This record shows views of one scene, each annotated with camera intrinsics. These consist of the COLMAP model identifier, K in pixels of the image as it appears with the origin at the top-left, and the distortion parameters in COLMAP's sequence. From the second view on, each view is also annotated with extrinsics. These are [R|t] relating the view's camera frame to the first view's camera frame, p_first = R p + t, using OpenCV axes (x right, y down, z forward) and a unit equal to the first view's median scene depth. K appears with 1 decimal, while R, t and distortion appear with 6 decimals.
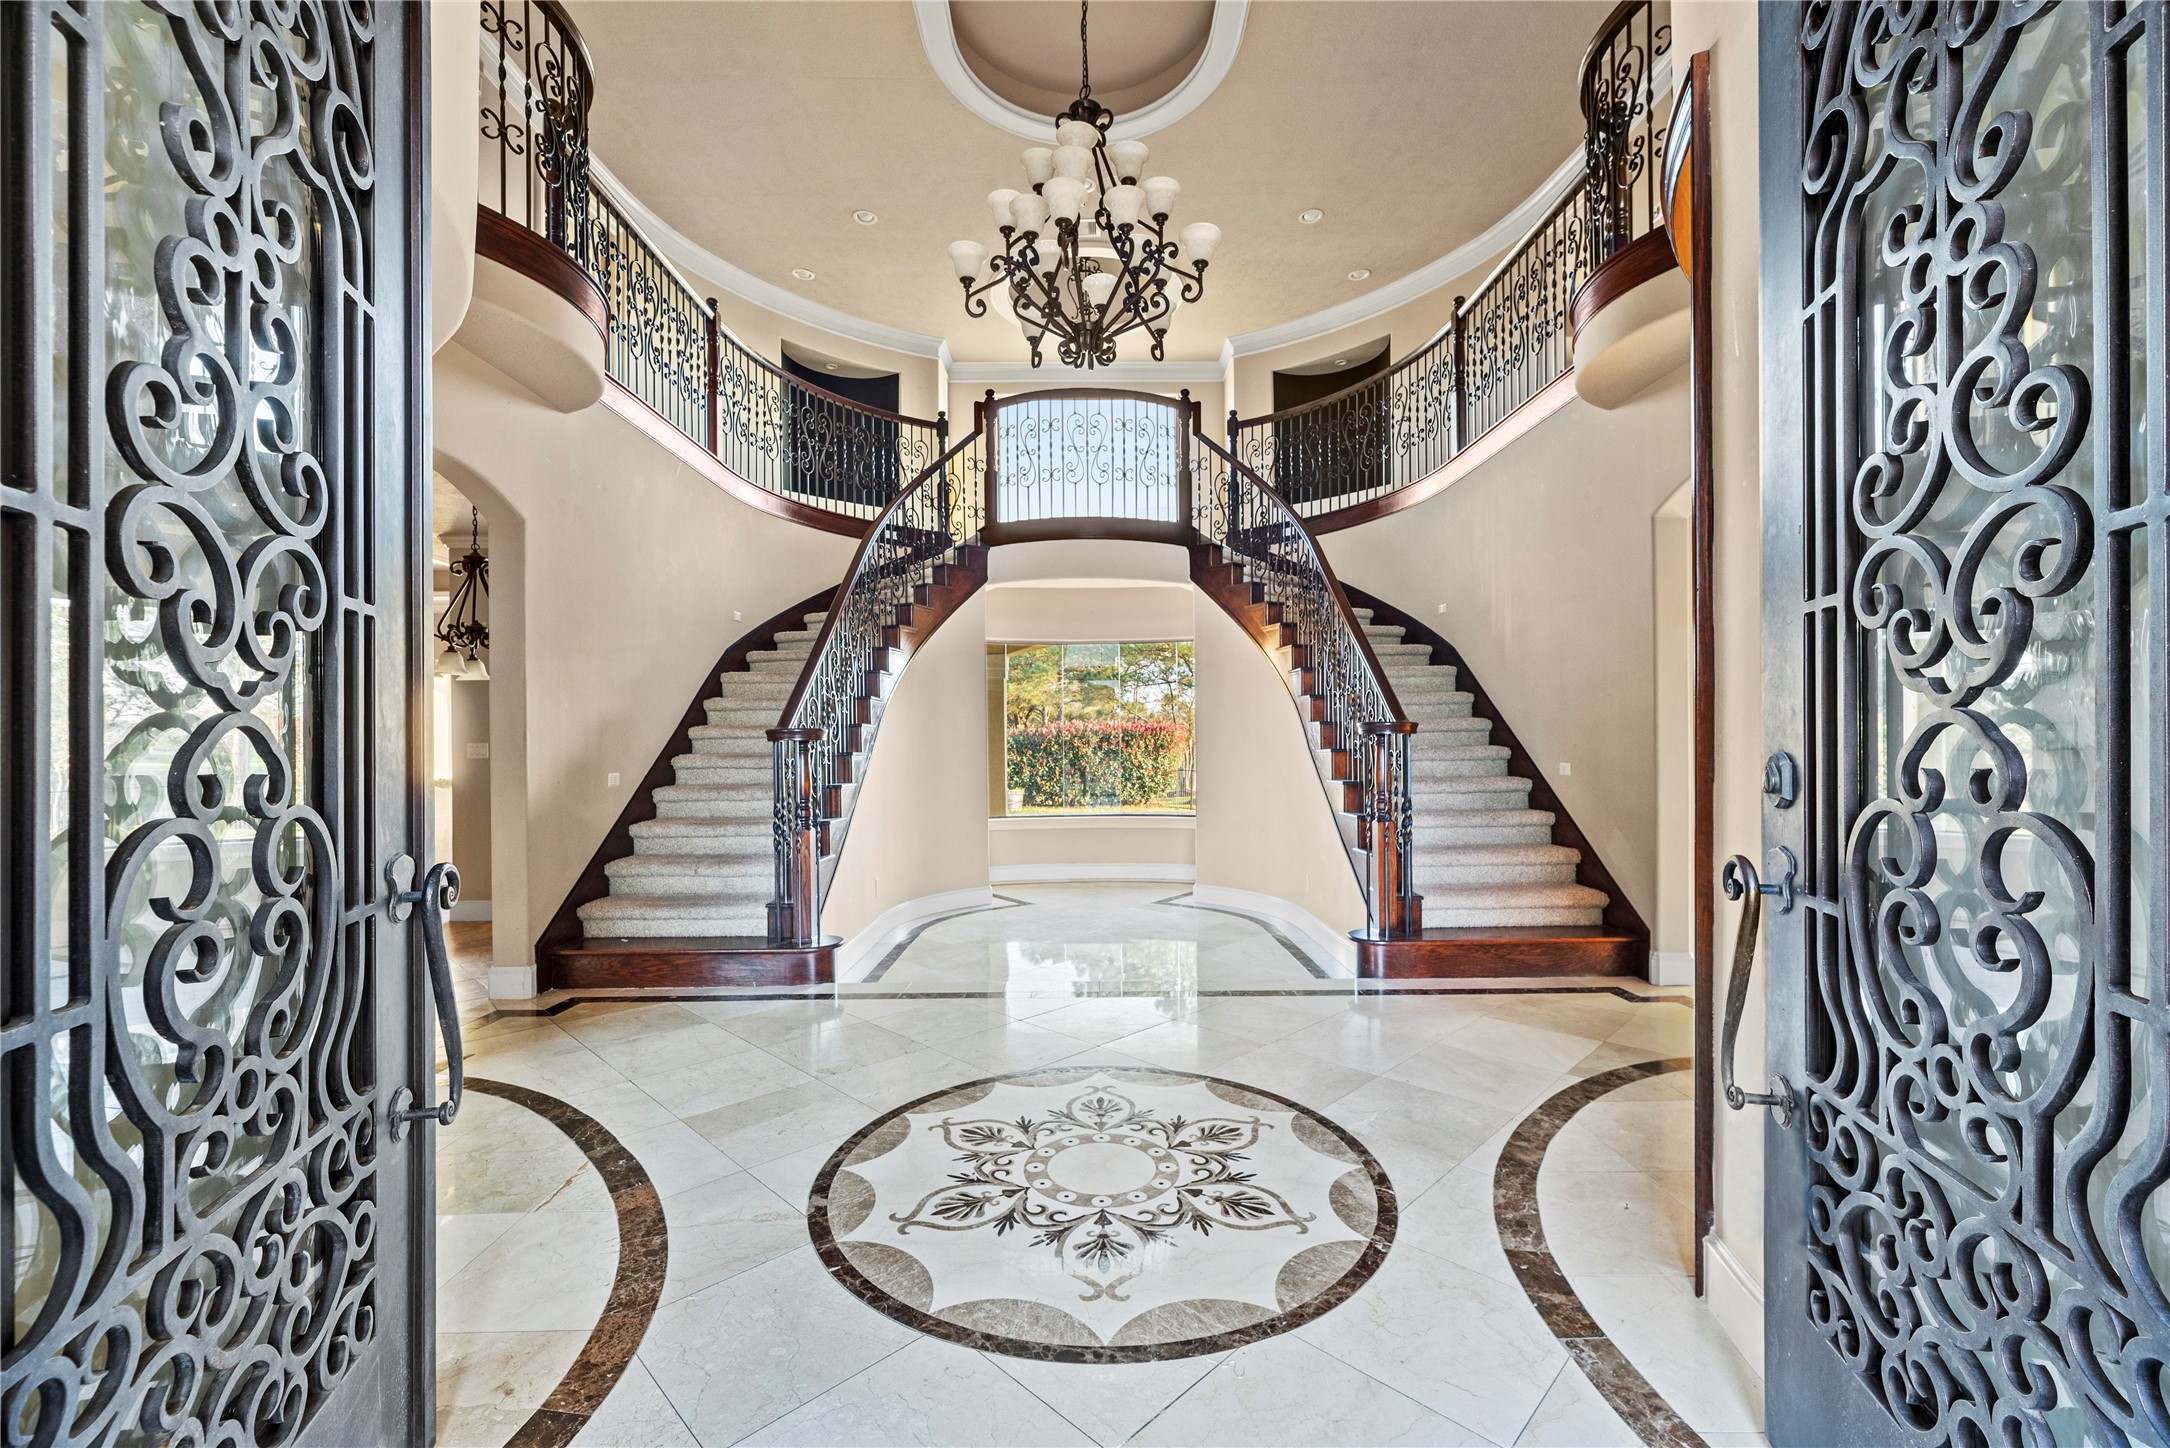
lens RADIAL K [[876.2, 0, 1095.0], [0, 876.2, 745.9], [0, 0, 1]] dist [0.000685, 0.000055]
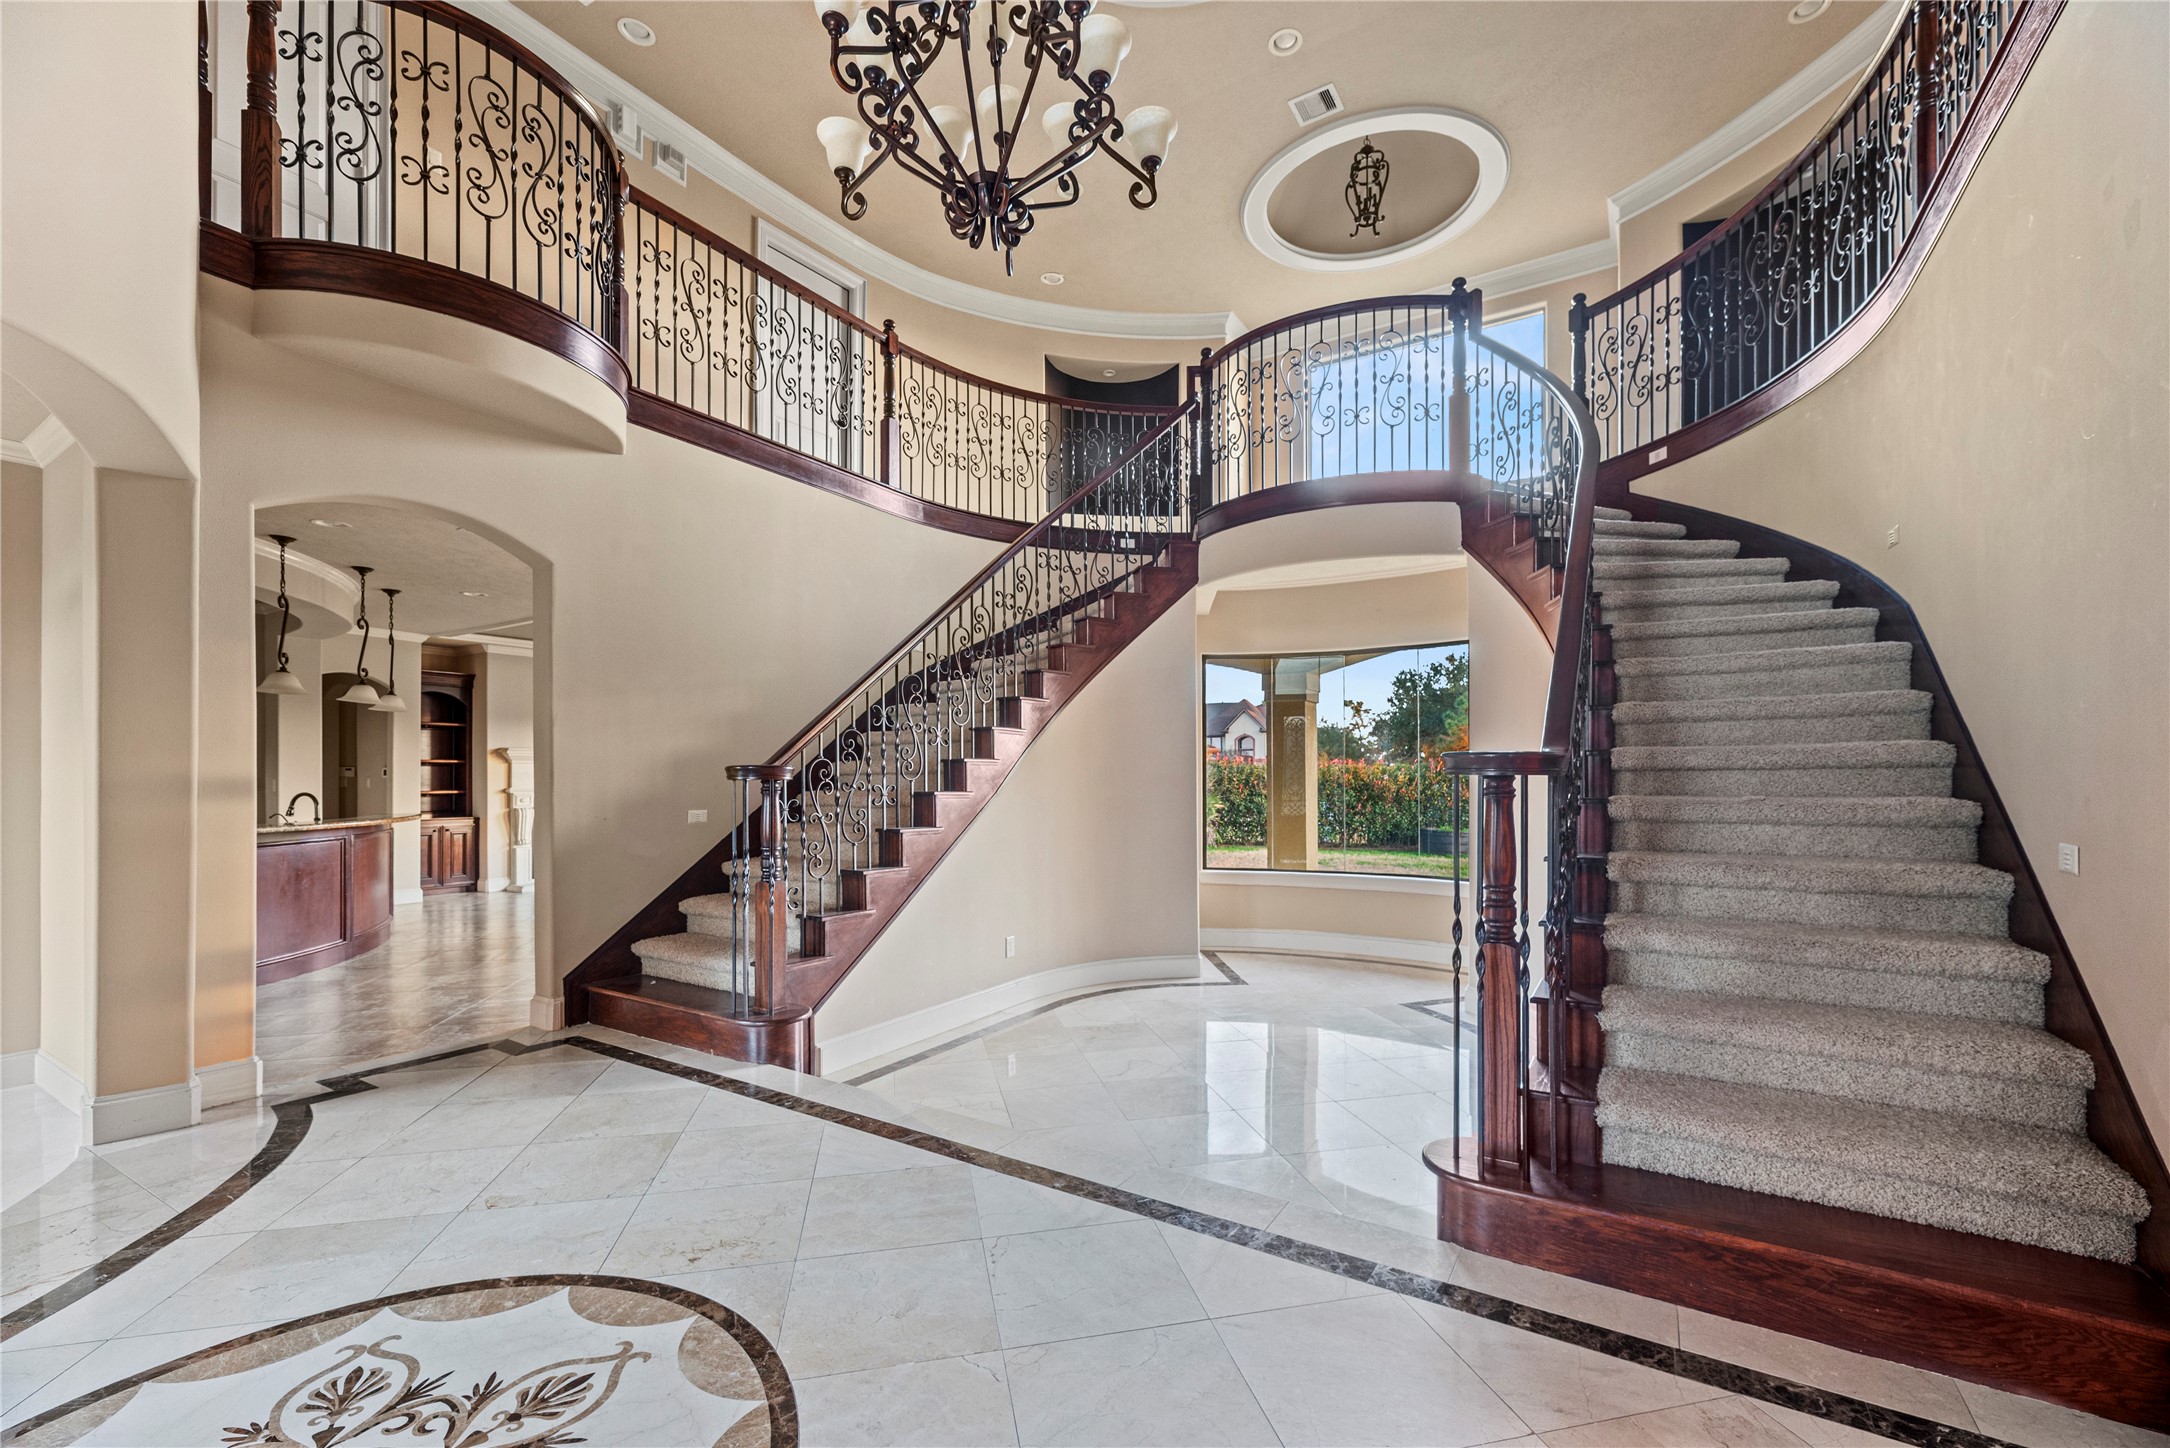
lens RADIAL K [[890.0, 0, 1082.5], [0, 890.0, 773.5], [0, 0, 1]] dist [0.002521, 0.000291]
pose [[0.847641, 0.004431, -0.530552, 0.236166], [-0.007067, 0.999971, -0.002940, -0.006463], [0.530523, 0.006242, 0.847647, 0.248042]]
